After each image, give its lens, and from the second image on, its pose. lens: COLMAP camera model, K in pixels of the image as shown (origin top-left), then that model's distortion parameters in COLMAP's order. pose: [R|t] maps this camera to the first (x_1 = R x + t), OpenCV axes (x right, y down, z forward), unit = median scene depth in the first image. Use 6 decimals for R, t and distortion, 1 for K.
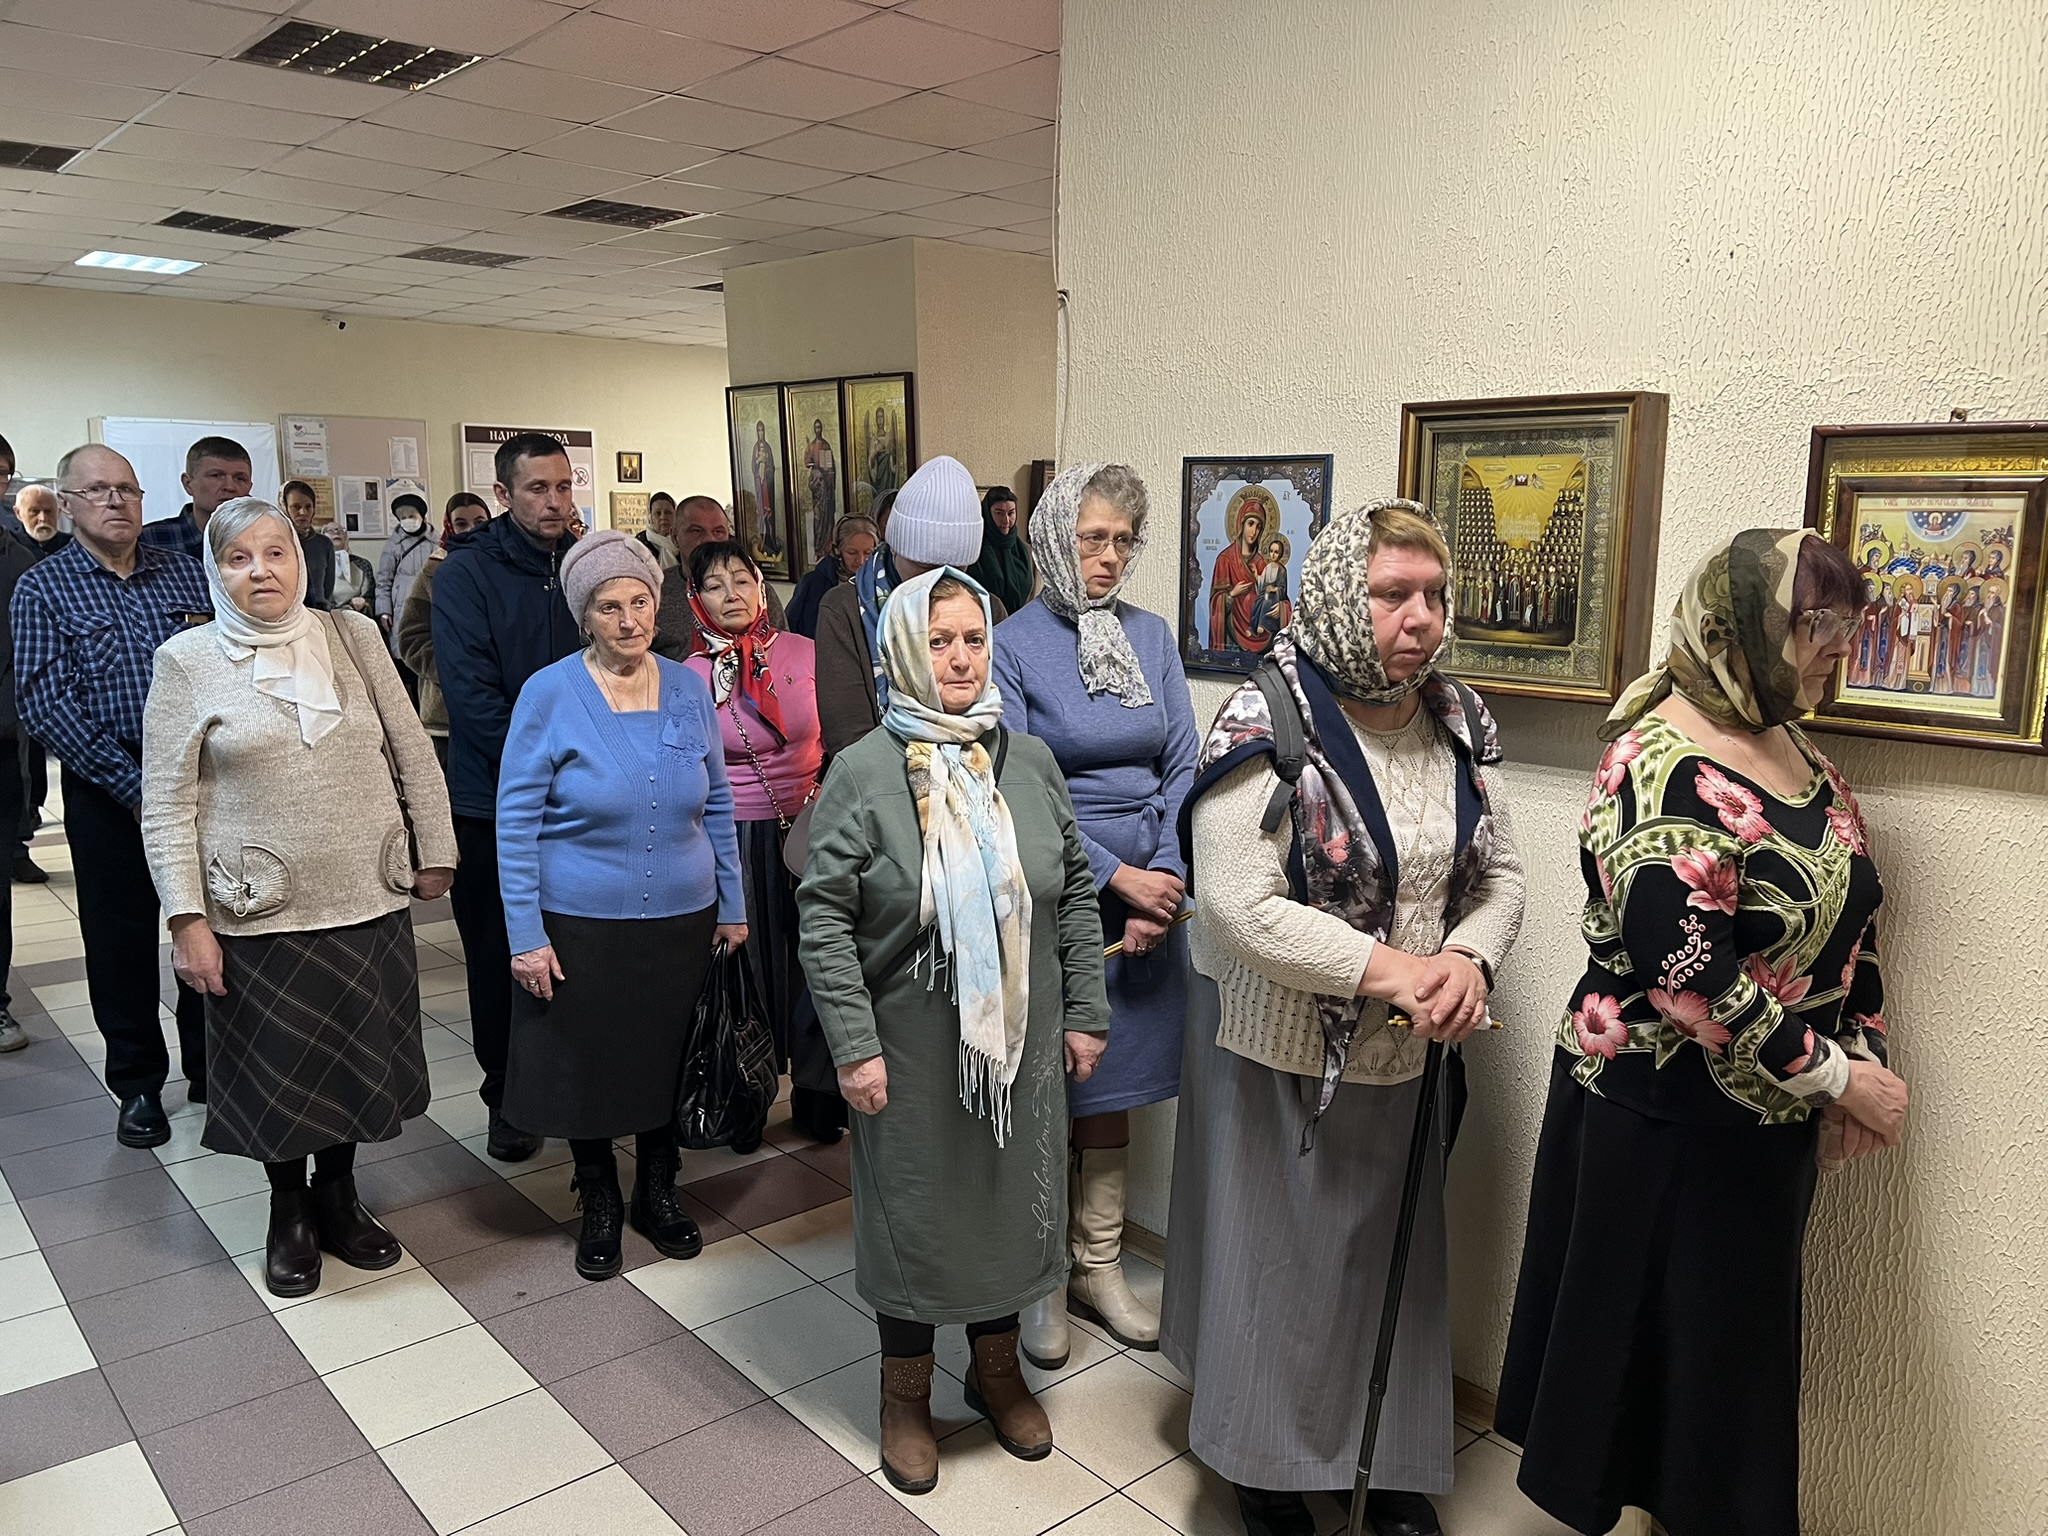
lens RADIAL K [[1537.1, 0, 1024.3], [0, 1537.1, 779.0], [0, 0, 1]] dist [0.047968, -0.047579]
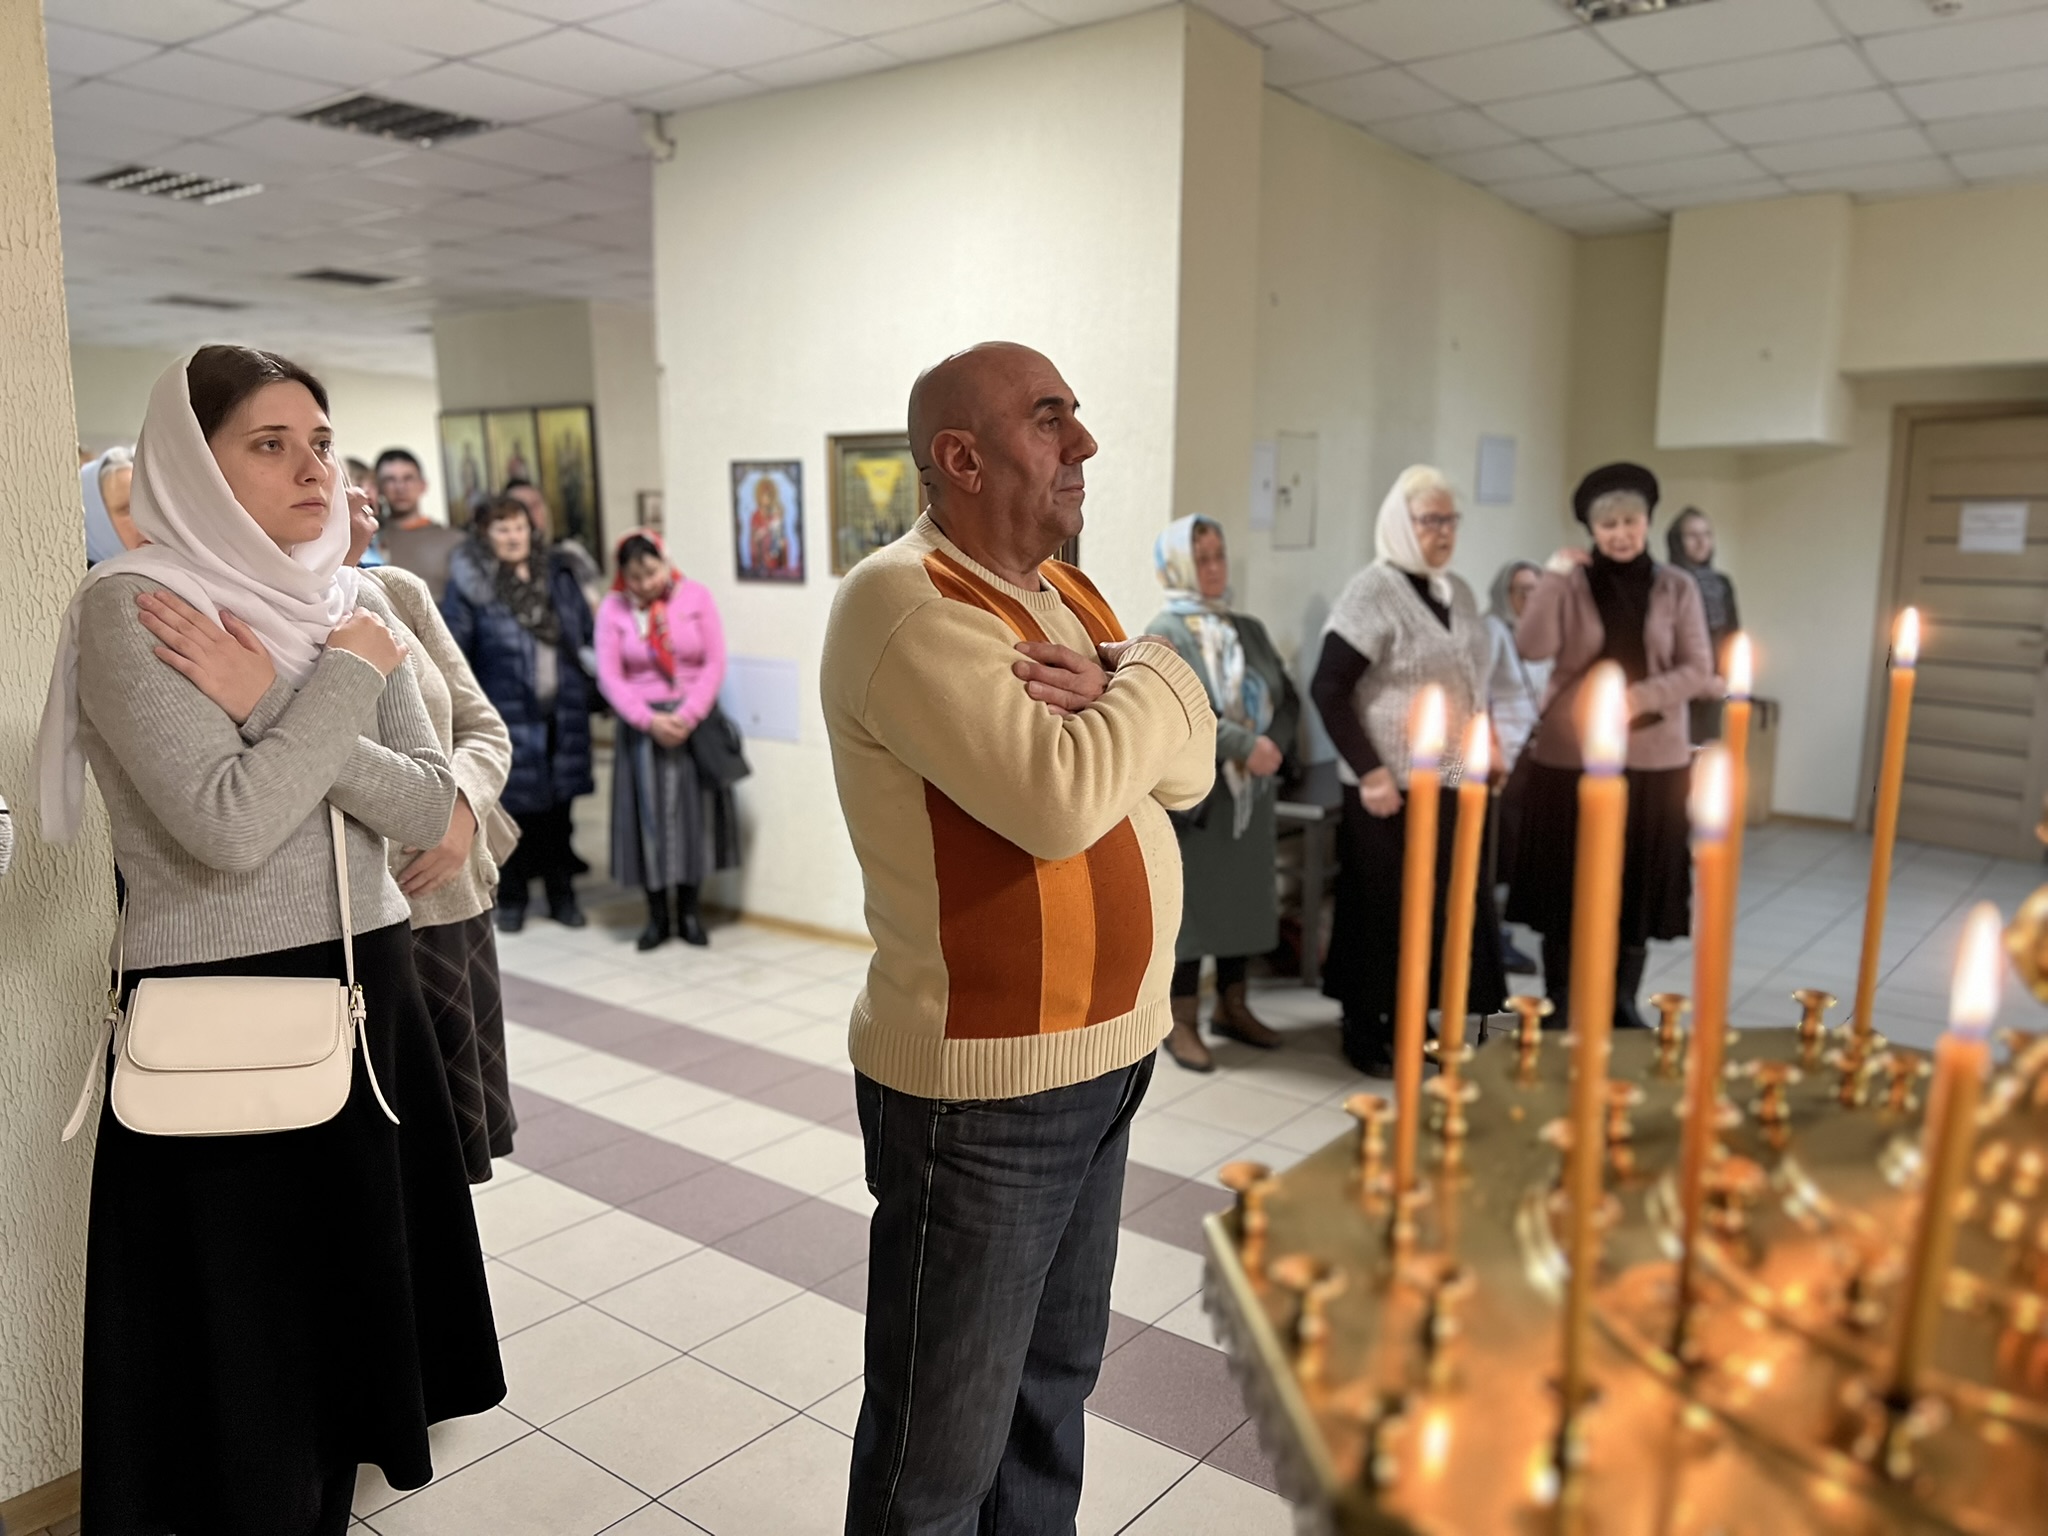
lens RADIAL K [[1537.1, 0, 1026.4], [0, 1537.1, 768.4], [0, 0, 1]] dist [0.047968, -0.047579]
pose [[0.982605, -0.031042, 0.183094, 0.100582], [0.034874, 0.999234, -0.017748, 0.203064], [-0.182403, 0.023824, 0.982935, -0.870097]]
